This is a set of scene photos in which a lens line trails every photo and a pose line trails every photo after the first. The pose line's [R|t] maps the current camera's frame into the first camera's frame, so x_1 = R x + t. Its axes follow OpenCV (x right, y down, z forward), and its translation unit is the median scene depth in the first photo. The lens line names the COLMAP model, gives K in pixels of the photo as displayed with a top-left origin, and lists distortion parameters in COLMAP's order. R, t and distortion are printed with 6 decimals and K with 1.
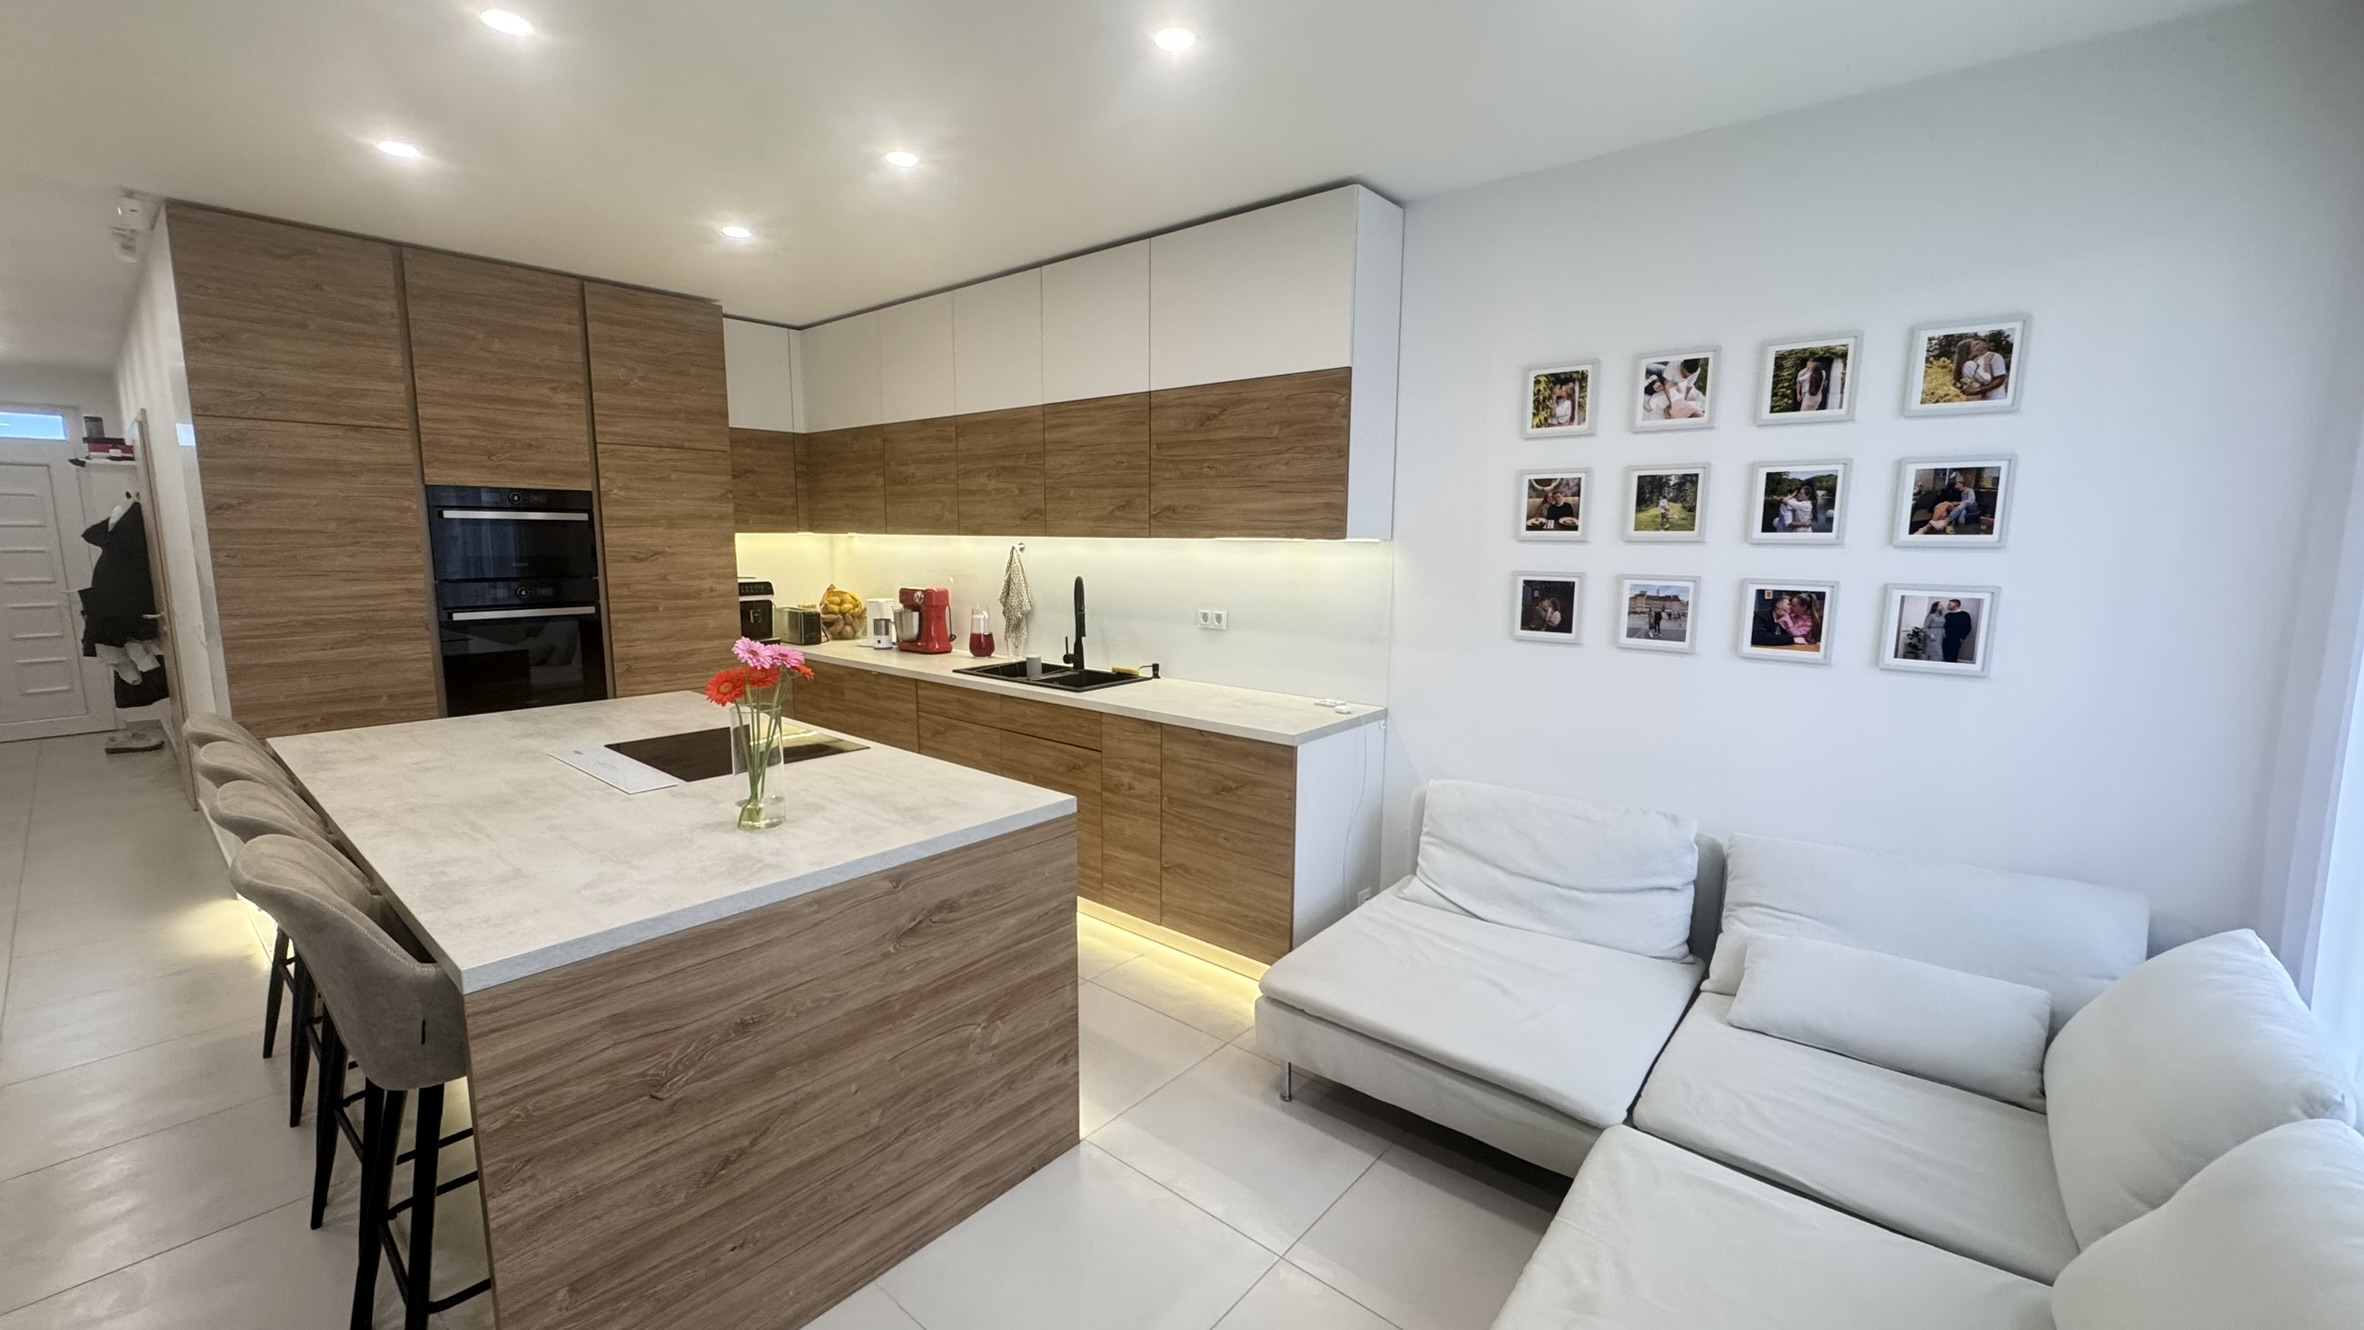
lens RADIAL K [[935.4, 0, 1173.5], [0, 935.4, 662.1], [0, 0, 1]] dist [-0.002513, 0.000083]
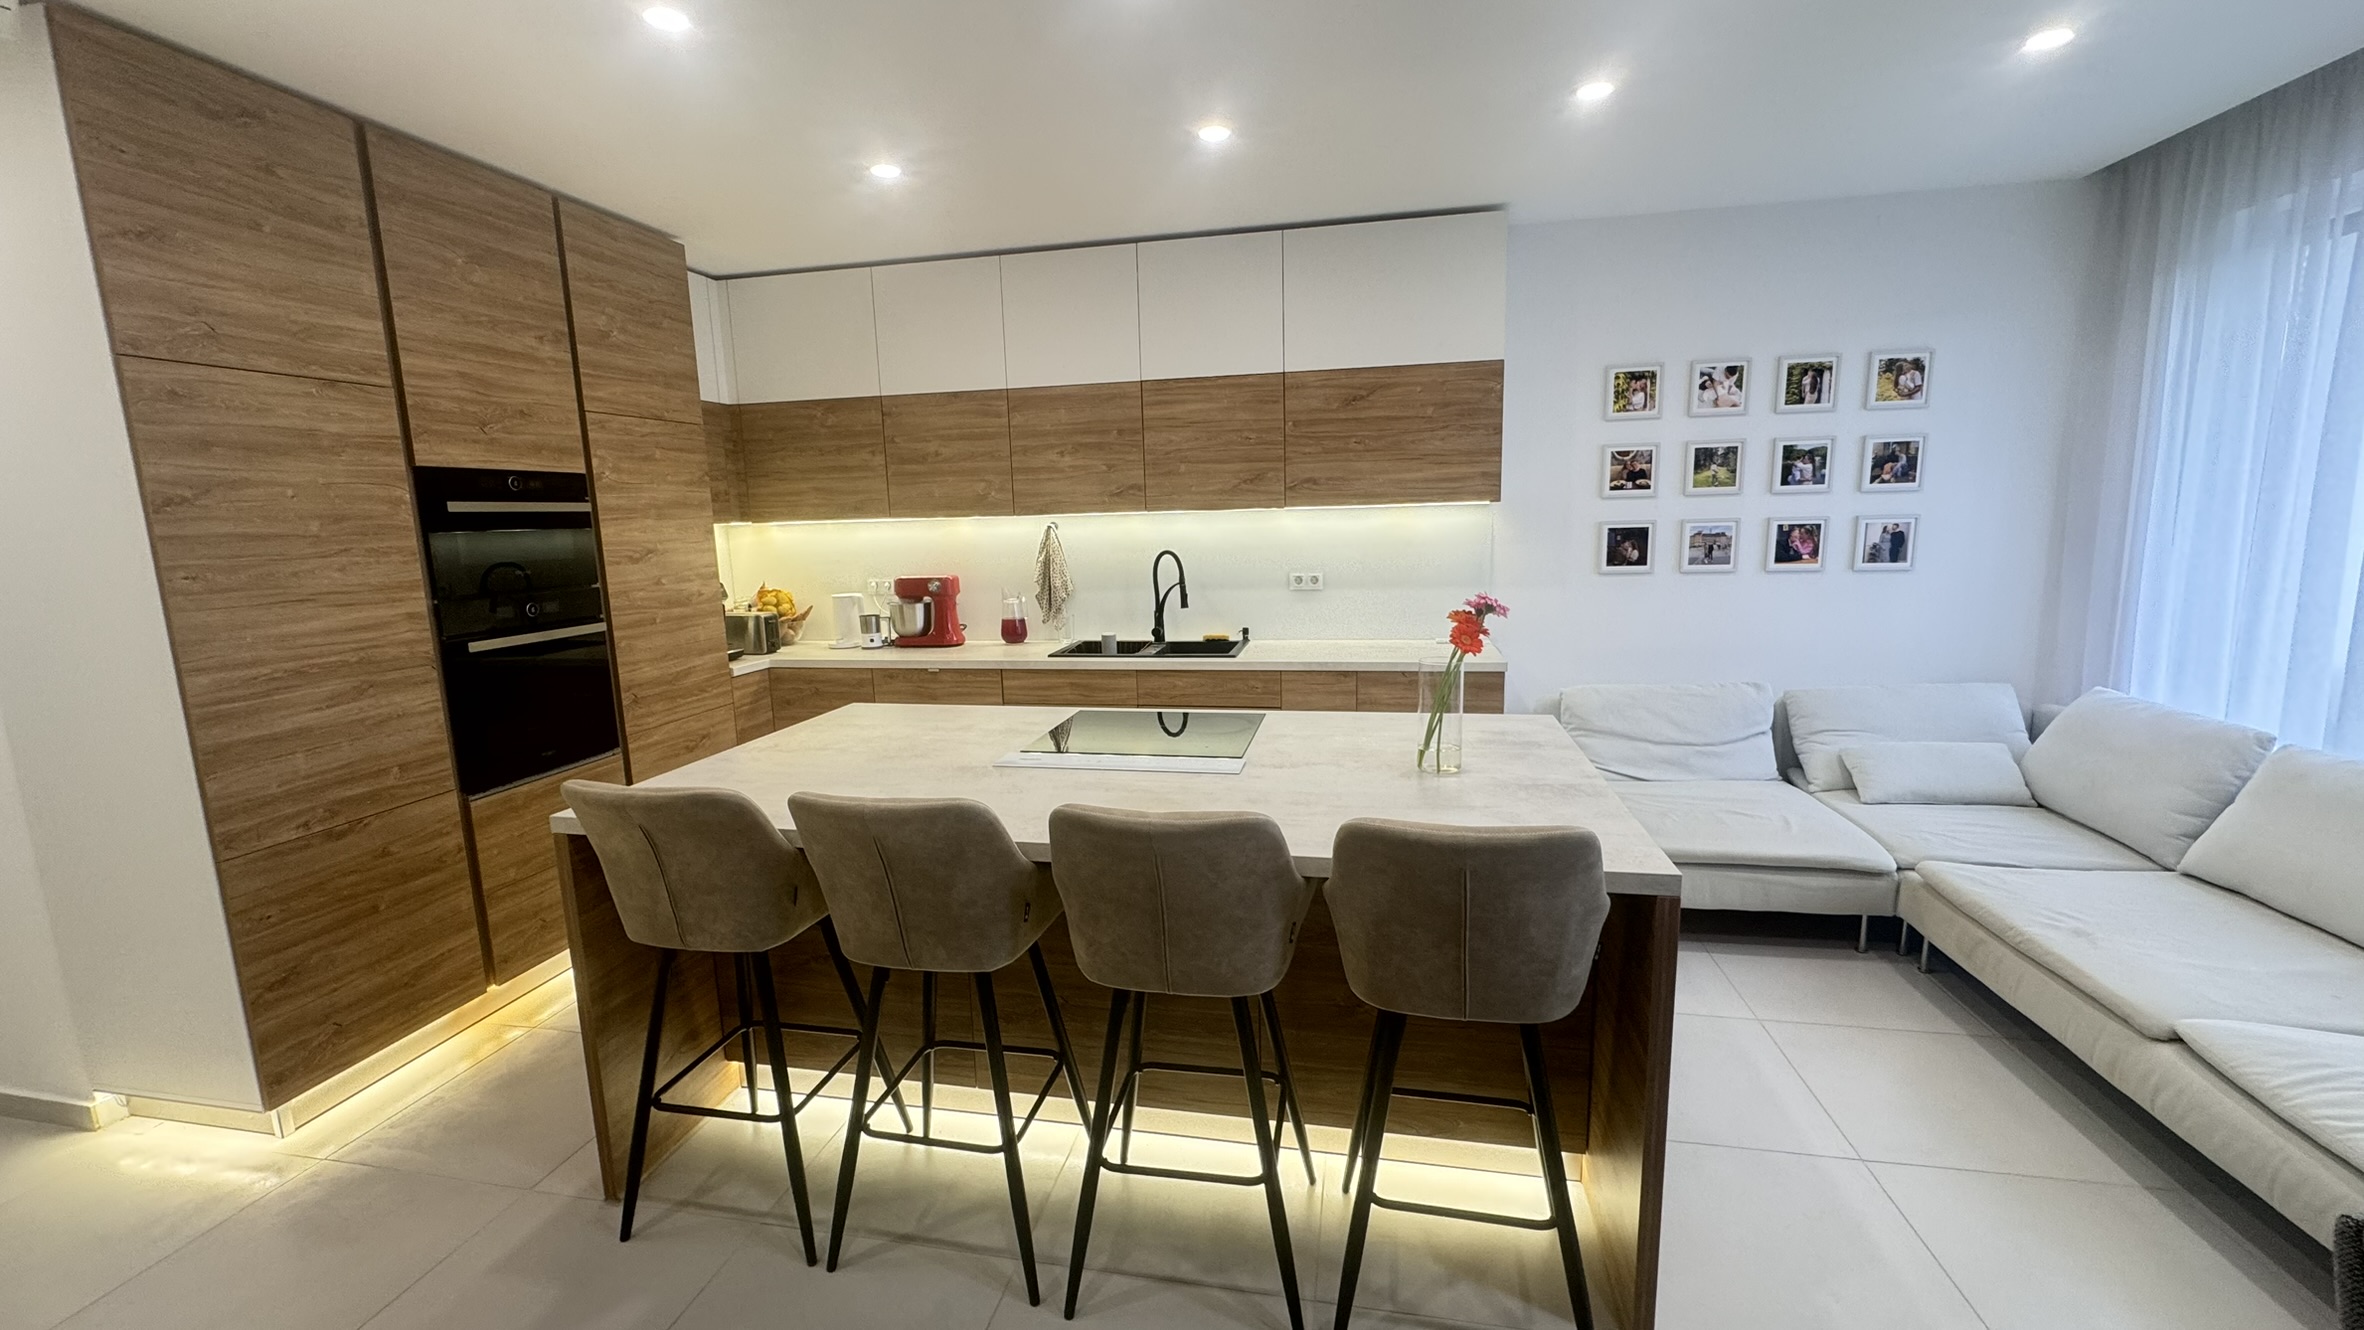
lens RADIAL K [[935.4, 0, 1174.5], [0, 935.4, 662.8], [0, 0, 1]] dist [-0.002513, 0.000083]
pose [[0.877118, -0.108134, 0.467944, -0.719155], [0.099977, 0.994089, 0.042319, -0.014357], [-0.469754, 0.009665, 0.882744, 0.112402]]
